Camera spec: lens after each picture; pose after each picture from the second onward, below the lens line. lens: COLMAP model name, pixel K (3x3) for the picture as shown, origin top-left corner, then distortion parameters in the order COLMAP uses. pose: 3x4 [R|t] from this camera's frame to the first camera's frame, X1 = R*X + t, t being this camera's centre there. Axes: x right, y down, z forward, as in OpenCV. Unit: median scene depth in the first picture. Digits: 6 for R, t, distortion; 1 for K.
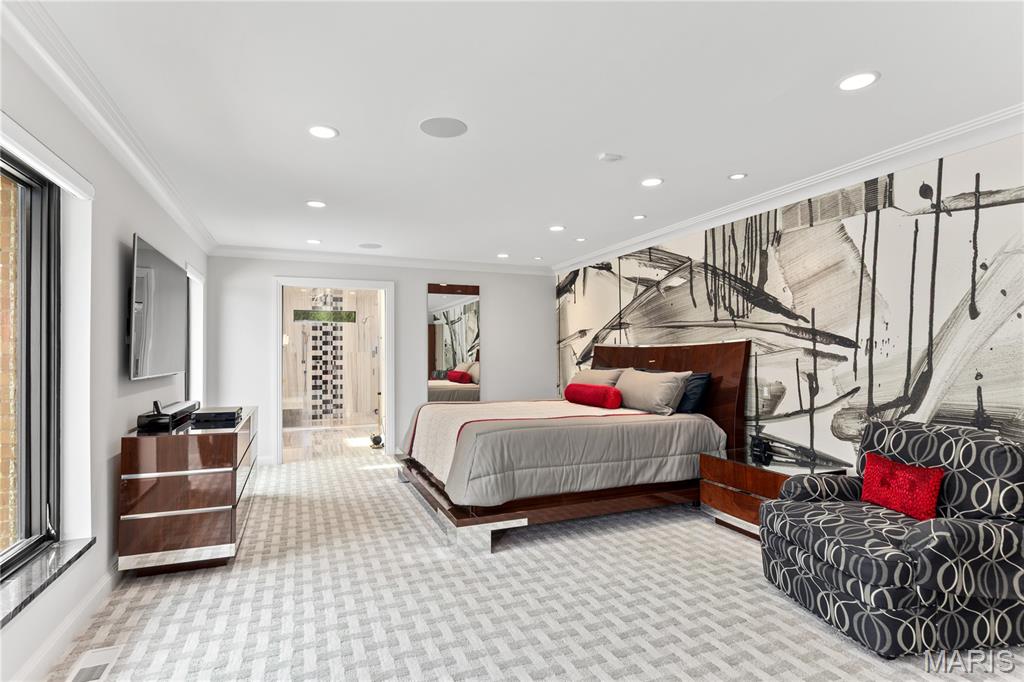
lens RADIAL K [[542.0, 0, 510.0], [0, 542.0, 345.3], [0, 0, 1]] dist [0.007321, 0.002338]
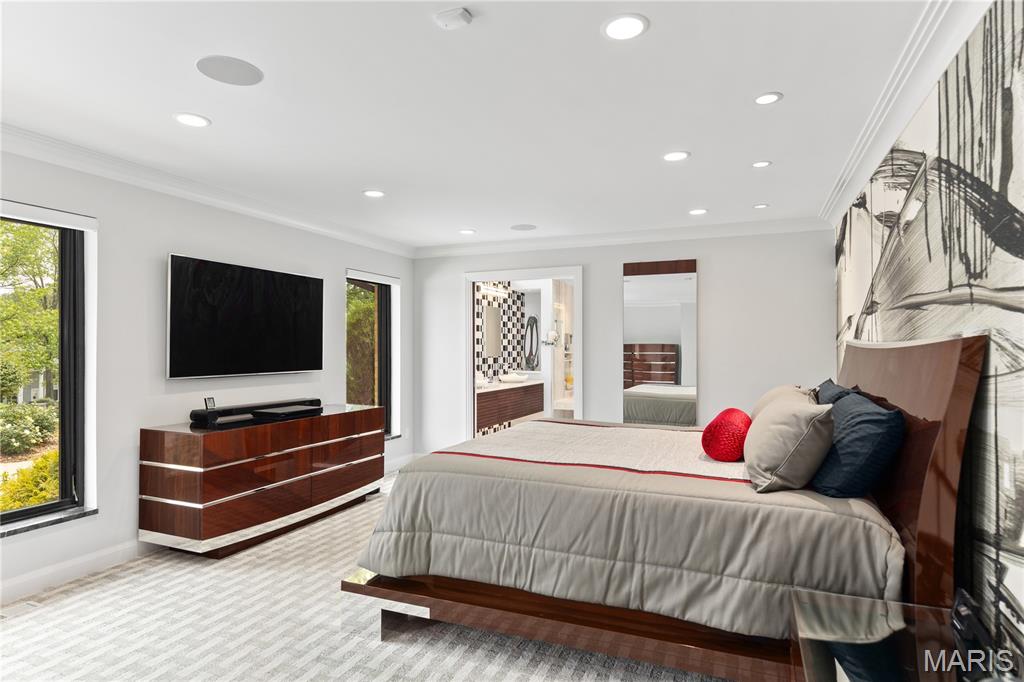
lens RADIAL K [[575.9, 0, 511.8], [0, 575.9, 346.7], [0, 0, 1]] dist [0.004871, 0.002869]
pose [[0.700486, 0.001589, -0.713664, 0.530879], [0.009871, 0.999880, 0.011916, -0.009983], [0.713598, -0.015392, 0.700387, 0.503236]]
